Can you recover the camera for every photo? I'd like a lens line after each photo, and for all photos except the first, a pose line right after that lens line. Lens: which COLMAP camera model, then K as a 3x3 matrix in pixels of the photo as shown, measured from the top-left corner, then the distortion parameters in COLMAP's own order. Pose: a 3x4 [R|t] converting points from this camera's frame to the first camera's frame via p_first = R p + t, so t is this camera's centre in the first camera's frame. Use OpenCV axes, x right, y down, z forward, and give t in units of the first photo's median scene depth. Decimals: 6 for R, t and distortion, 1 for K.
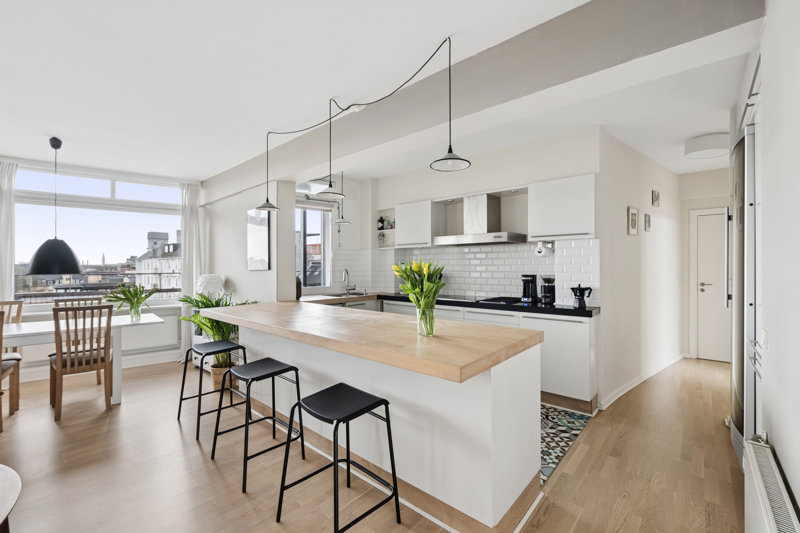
lens RADIAL K [[346.4, 0, 398.7], [0, 346.4, 264.6], [0, 0, 1]] dist [0.000311, -0.000178]
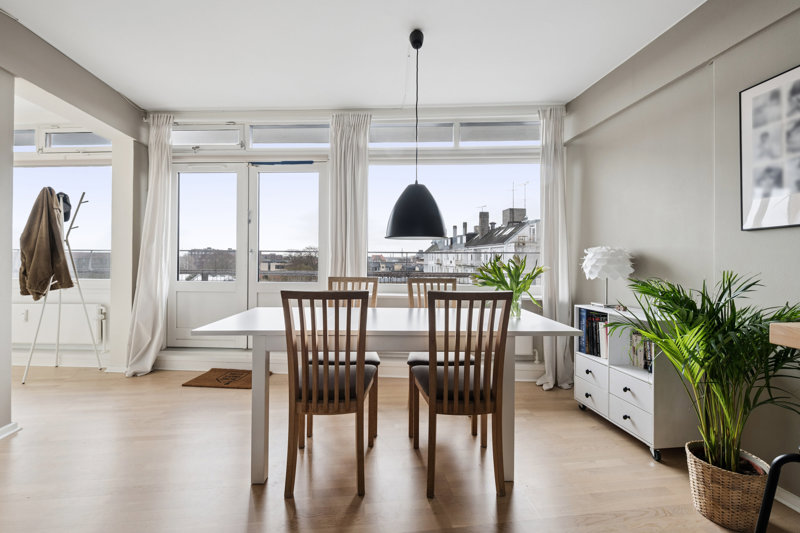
lens RADIAL K [[343.3, 0, 401.2], [0, 343.3, 257.3], [0, 0, 1]] dist [-0.001899, -0.000269]
pose [[0.757006, 0.004895, -0.653390, -0.539545], [-0.005353, 0.999985, 0.001289, 0.057812], [0.653386, 0.002522, 0.757020, 0.451318]]
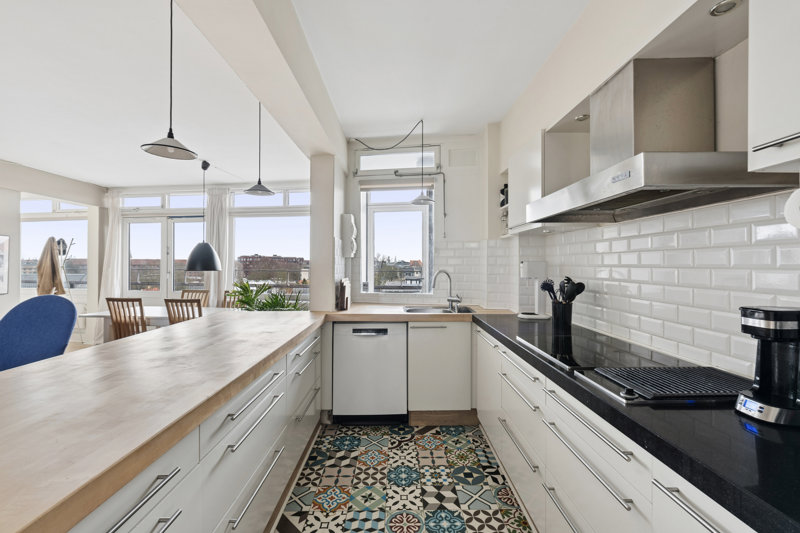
lens RADIAL K [[346.4, 0, 398.7], [0, 346.4, 264.6], [0, 0, 1]] dist [0.000311, -0.000178]
pose [[0.672369, 0.006239, -0.740190, 0.368385], [-0.001506, 0.999974, 0.007060, -0.003975], [0.740215, -0.003632, 0.672361, 0.625349]]
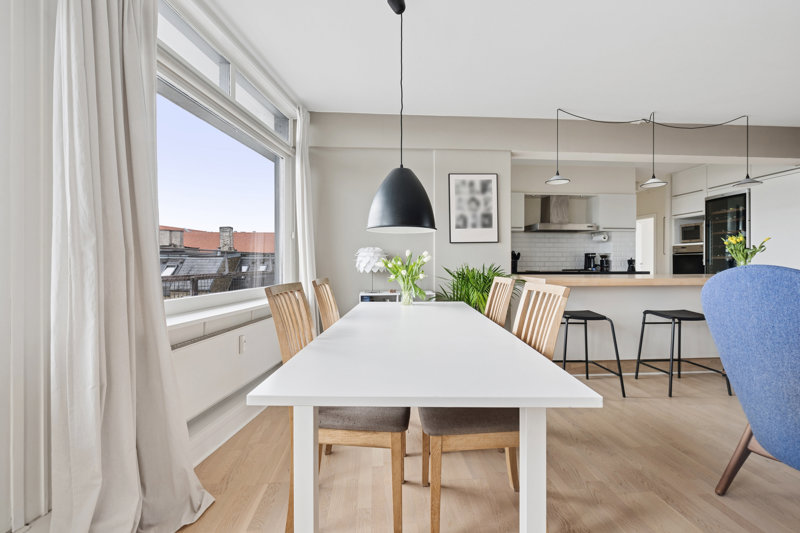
lens RADIAL K [[343.9, 0, 400.0], [0, 343.9, 266.5], [0, 0, 1]] dist [-0.002214, -0.000388]
pose [[0.695218, -0.004525, 0.718785, -1.290793], [-0.005191, 0.999923, 0.011315, 0.074668], [-0.718780, -0.011597, 0.695141, 0.549216]]
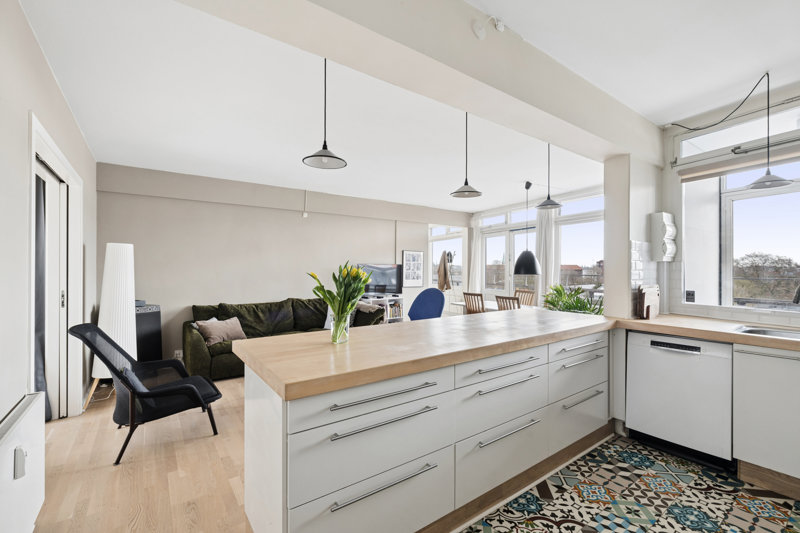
lens RADIAL K [[346.4, 0, 398.7], [0, 346.4, 264.6], [0, 0, 1]] dist [0.000311, -0.000178]
pose [[-0.216652, -0.006831, -0.976225, 0.520663], [0.003281, 0.999965, -0.007725, -0.004115], [0.976243, -0.004877, -0.216622, 0.721097]]
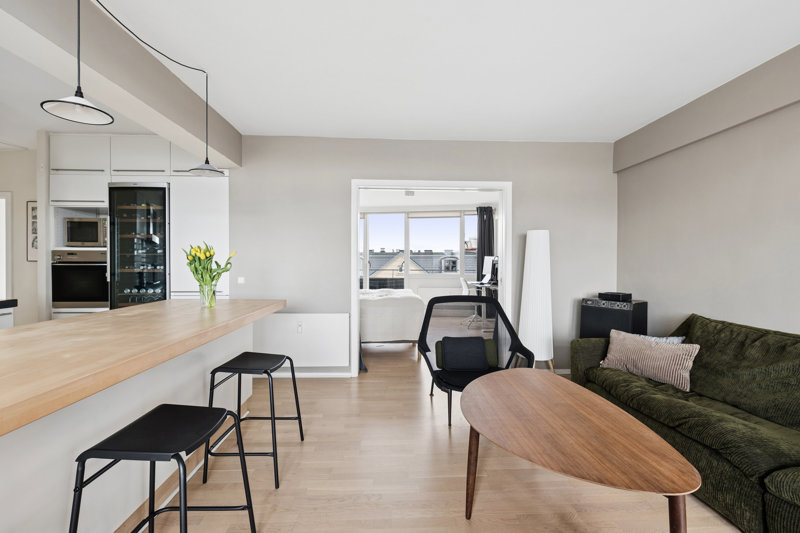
lens RADIAL K [[343.9, 0, 400.0], [0, 343.9, 266.5], [0, 0, 1]] dist [-0.002214, -0.000388]
pose [[-0.694477, -0.007557, 0.719475, -0.663343], [-0.005989, 0.999971, 0.004723, 0.027139], [-0.719490, -0.001029, -0.694502, 0.712294]]
